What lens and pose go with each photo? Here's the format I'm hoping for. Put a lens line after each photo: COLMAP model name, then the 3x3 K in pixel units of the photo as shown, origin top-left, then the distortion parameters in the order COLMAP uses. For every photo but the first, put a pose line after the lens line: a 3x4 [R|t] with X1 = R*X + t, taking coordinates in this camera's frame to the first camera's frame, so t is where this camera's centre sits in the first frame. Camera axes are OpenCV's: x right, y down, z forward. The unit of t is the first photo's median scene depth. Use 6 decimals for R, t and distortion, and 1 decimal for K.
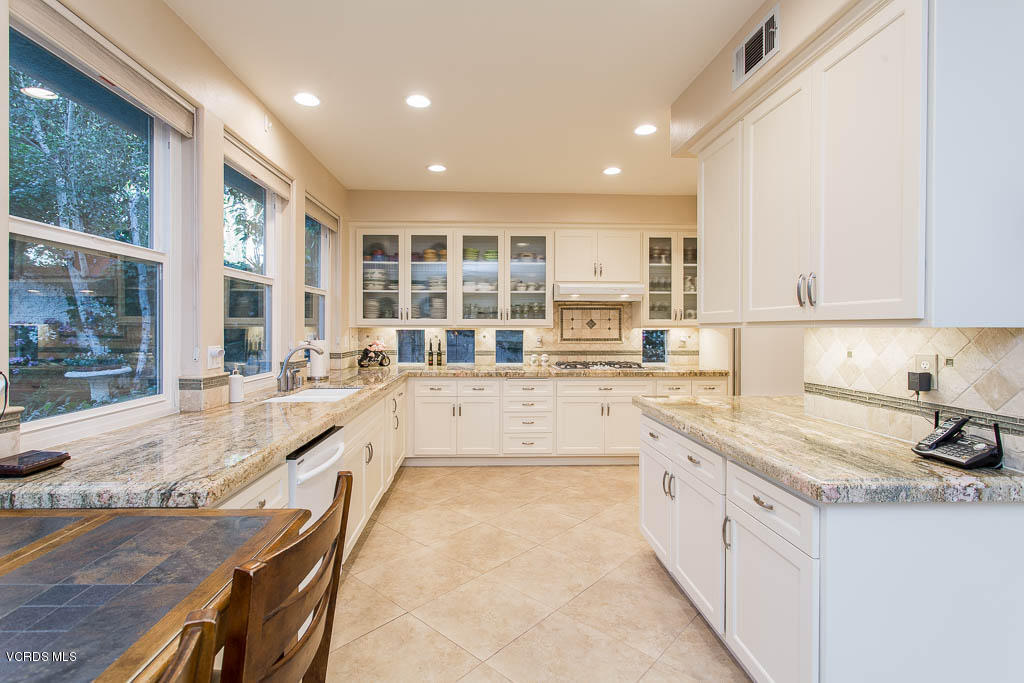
lens RADIAL K [[486.6, 0, 502.7], [0, 486.6, 331.2], [0, 0, 1]] dist [-0.002059, 0.003024]
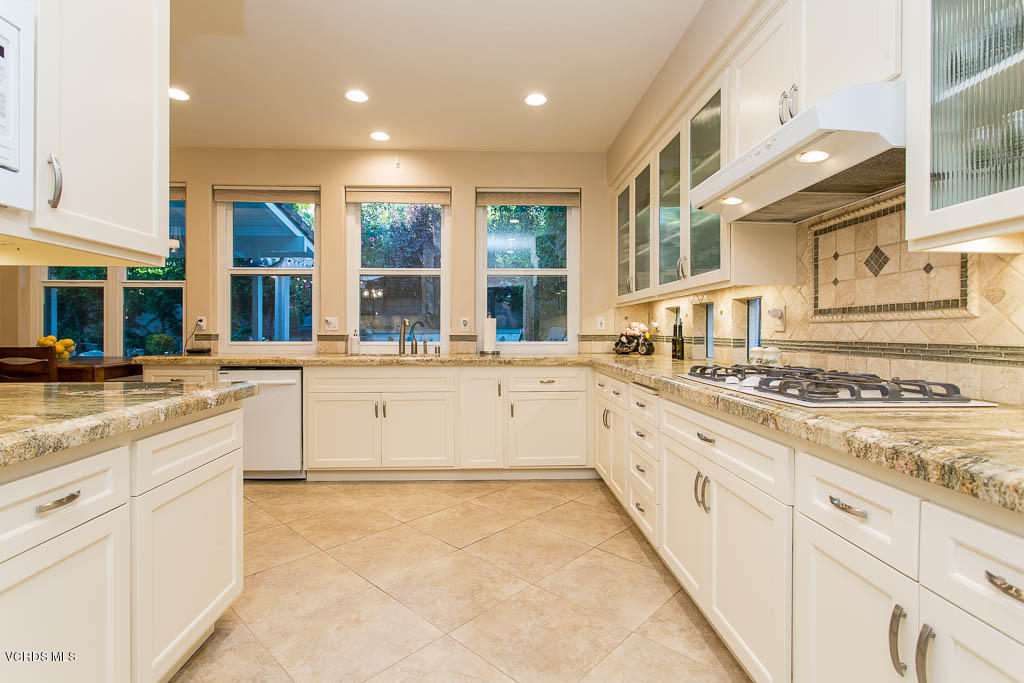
lens RADIAL K [[486.6, 0, 506.5], [0, 486.6, 333.0], [0, 0, 1]] dist [-0.002059, 0.003024]
pose [[-0.014061, 0.000475, -0.999901, 0.546623], [-0.010286, 0.999947, 0.000619, 0.038129], [0.999848, 0.010294, -0.014056, 0.801430]]
